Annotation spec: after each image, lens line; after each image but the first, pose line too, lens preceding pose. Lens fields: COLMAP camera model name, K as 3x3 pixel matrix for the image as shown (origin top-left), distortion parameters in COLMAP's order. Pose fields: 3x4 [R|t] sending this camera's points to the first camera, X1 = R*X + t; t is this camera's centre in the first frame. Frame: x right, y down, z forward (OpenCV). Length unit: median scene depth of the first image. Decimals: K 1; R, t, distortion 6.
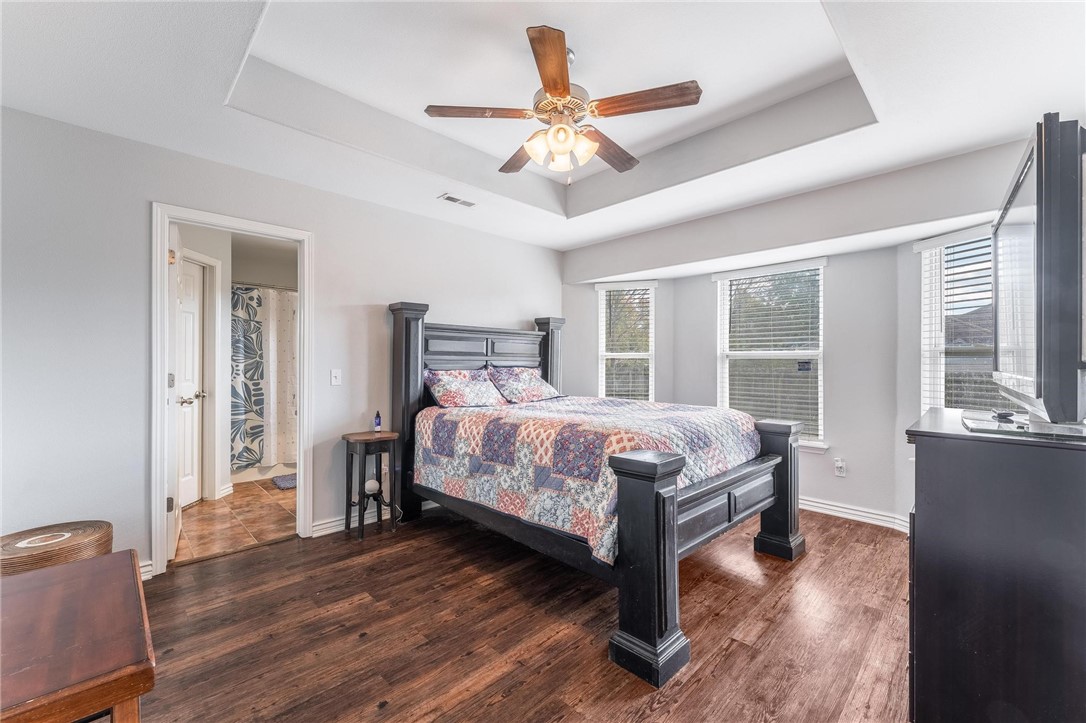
lens RADIAL K [[440.5, 0, 542.8], [0, 440.5, 362.0], [0, 0, 1]] dist [0.002446, -0.000052]
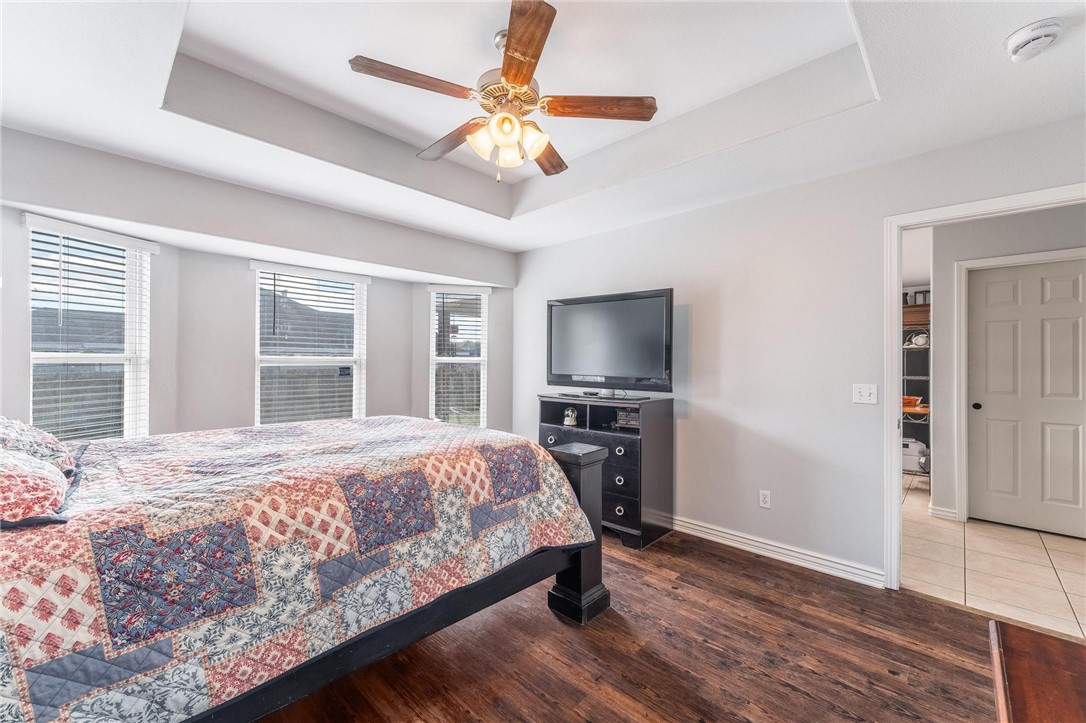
lens RADIAL K [[440.5, 0, 542.7], [0, 440.5, 360.1], [0, 0, 1]] dist [0.002446, -0.000052]
pose [[-0.029030, 0.000597, 0.999578, -0.731851], [-0.005455, 0.999985, -0.000755, -0.028942], [-0.999564, -0.005474, -0.029026, 0.807078]]
